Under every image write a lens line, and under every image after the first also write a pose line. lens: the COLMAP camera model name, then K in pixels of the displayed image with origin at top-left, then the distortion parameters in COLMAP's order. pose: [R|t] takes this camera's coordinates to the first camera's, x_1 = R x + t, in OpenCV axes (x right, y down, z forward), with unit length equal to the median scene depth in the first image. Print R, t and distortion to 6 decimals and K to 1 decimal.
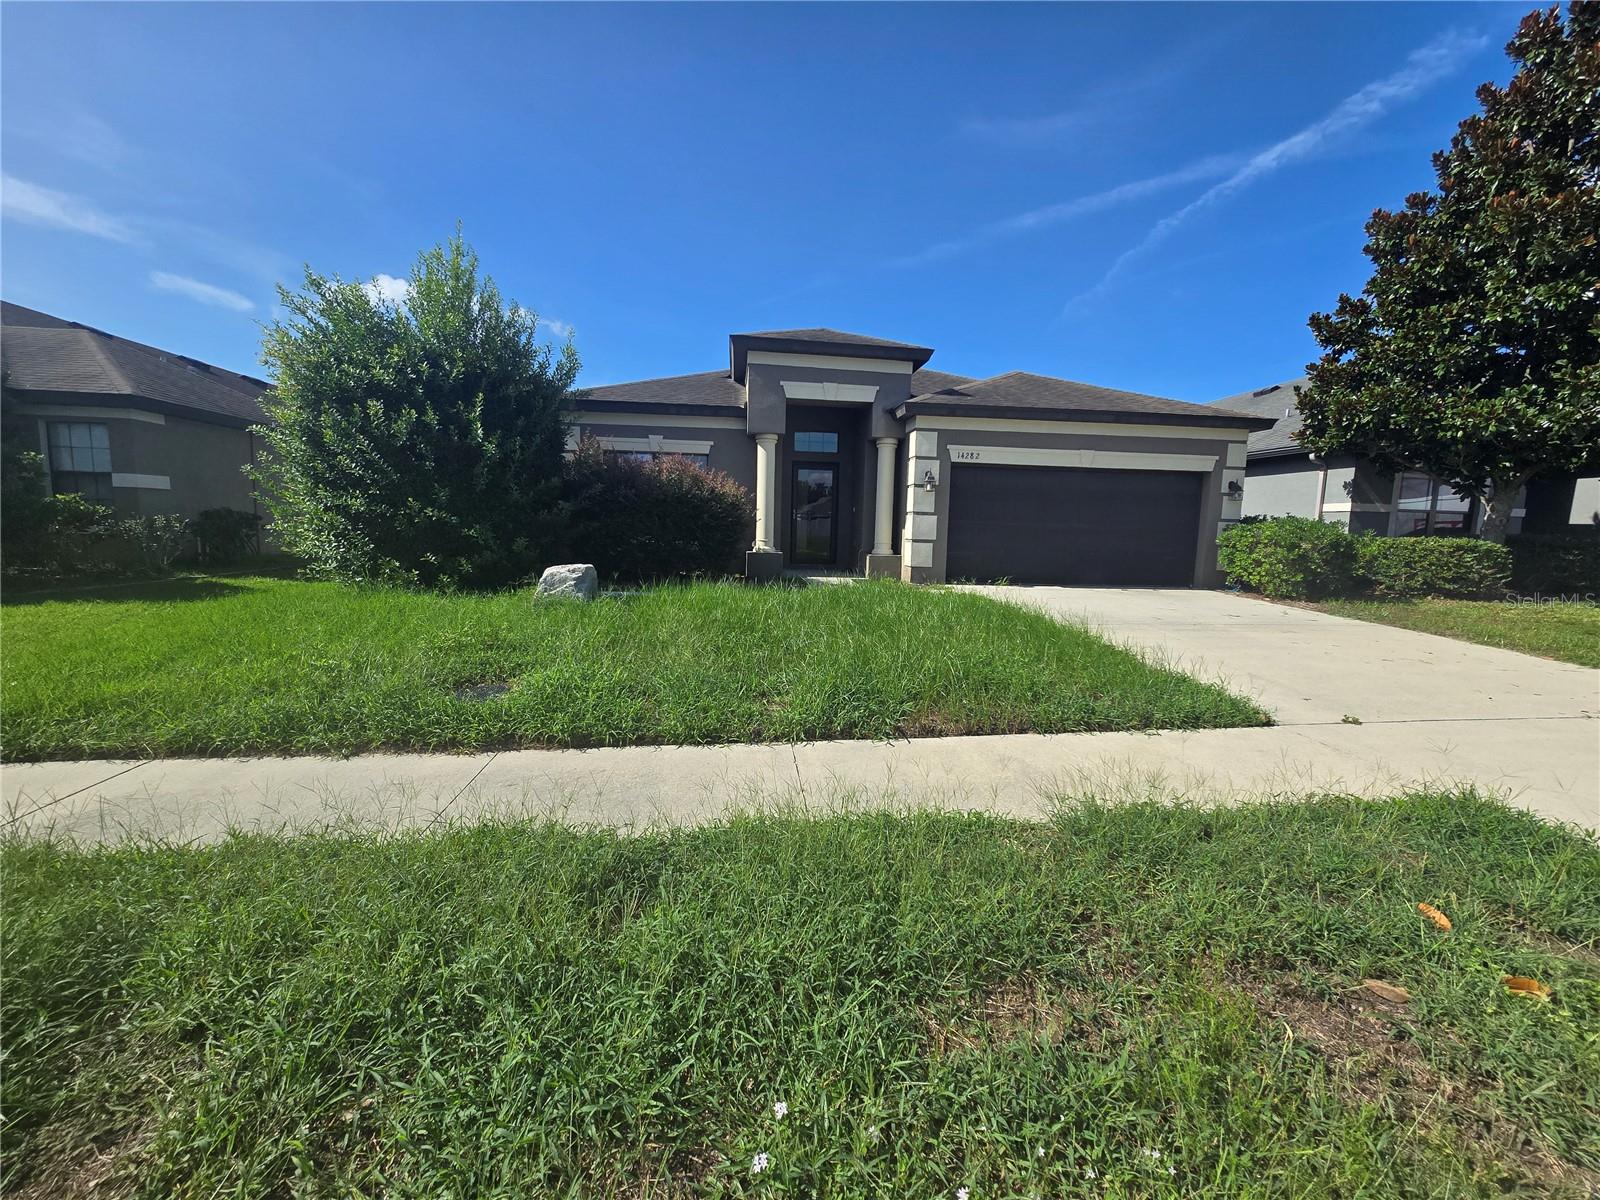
lens RADIAL K [[651.4, 0, 799.9], [0, 651.4, 601.1], [0, 0, 1]] dist [-0.003107, 0.002059]
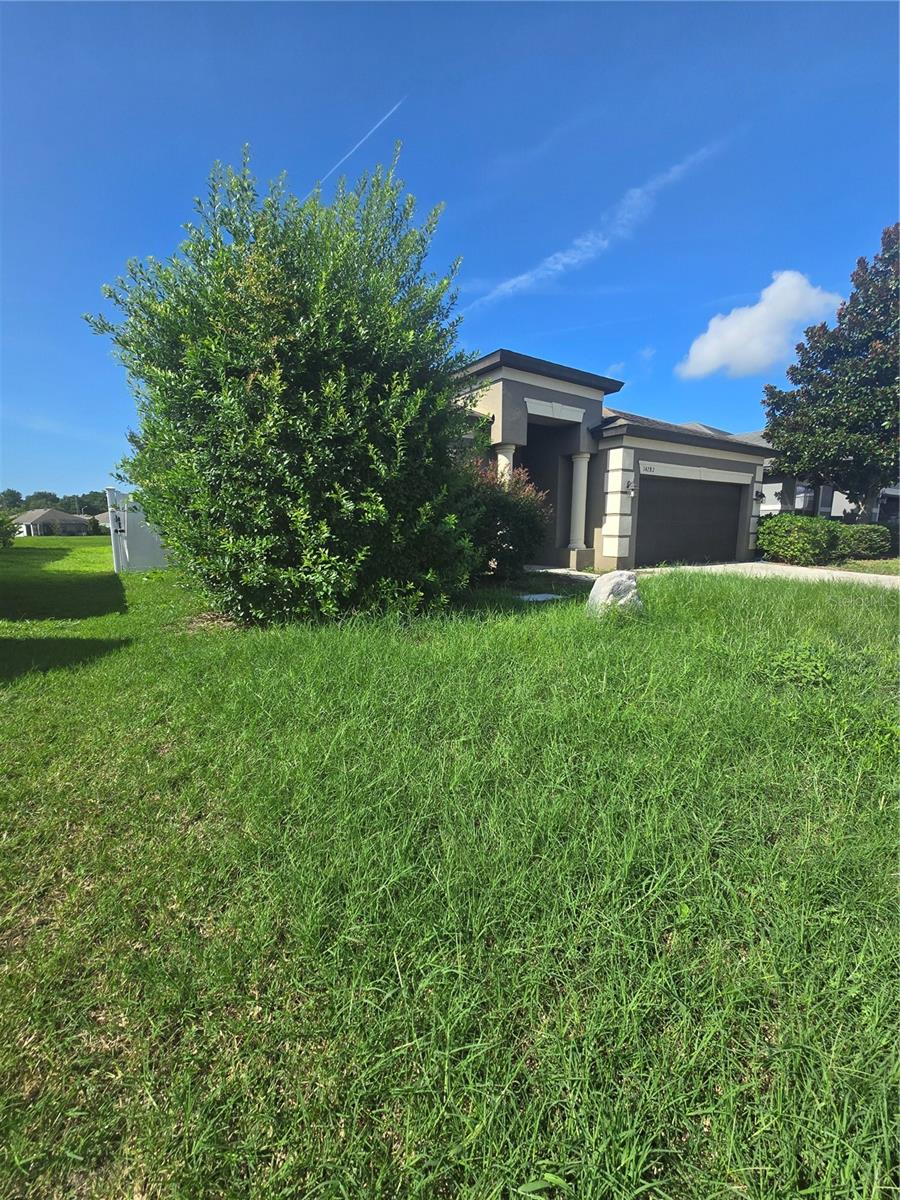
lens RADIAL K [[488.6, 0, 450.0], [0, 488.6, 599.2], [0, 0, 1]] dist [-0.003107, 0.002059]
pose [[0.896682, -0.089090, 0.433618, -0.531373], [0.073675, 0.995912, 0.052264, -0.045833], [-0.436502, -0.014917, 0.899580, 0.293362]]
